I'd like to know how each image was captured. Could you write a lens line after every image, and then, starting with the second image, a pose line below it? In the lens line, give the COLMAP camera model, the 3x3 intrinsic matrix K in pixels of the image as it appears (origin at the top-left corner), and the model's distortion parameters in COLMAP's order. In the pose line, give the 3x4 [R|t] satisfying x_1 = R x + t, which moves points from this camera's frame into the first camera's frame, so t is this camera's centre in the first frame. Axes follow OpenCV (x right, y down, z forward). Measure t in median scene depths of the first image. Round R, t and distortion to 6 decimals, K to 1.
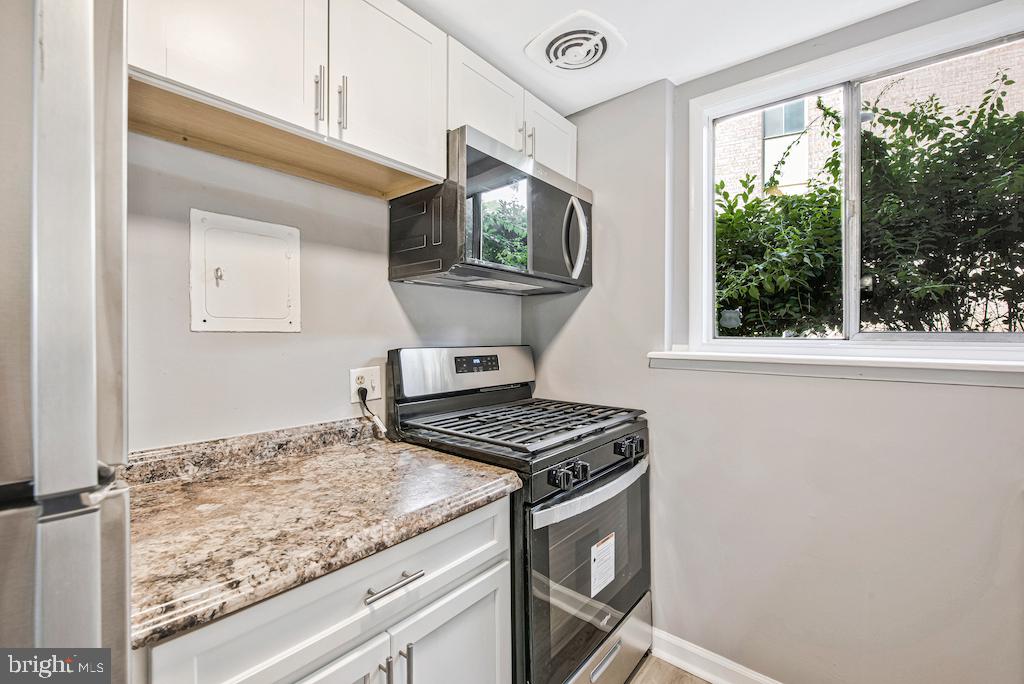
lens RADIAL K [[427.1, 0, 513.2], [0, 427.1, 345.1], [0, 0, 1]] dist [-0.000559, -0.006516]
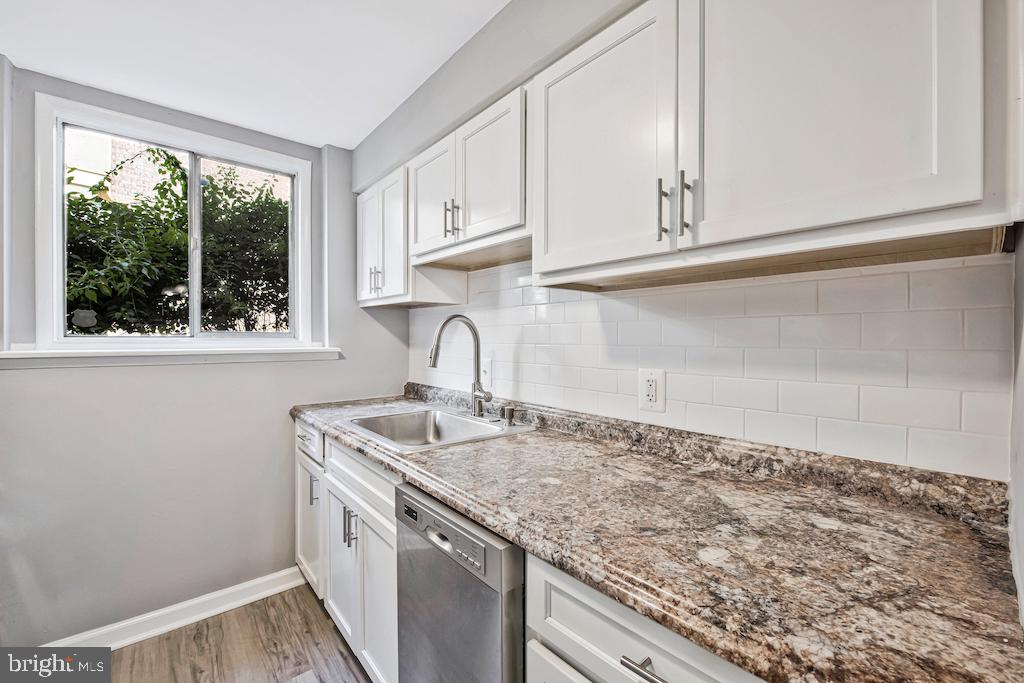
lens RADIAL K [[427.1, 0, 513.2], [0, 427.1, 344.6], [0, 0, 1]] dist [-0.000559, -0.006516]
pose [[0.181789, -0.017696, 0.983178, -0.389778], [0.023396, 0.999633, 0.013666, 0.012020], [-0.983059, 0.020518, 0.182136, -0.264663]]
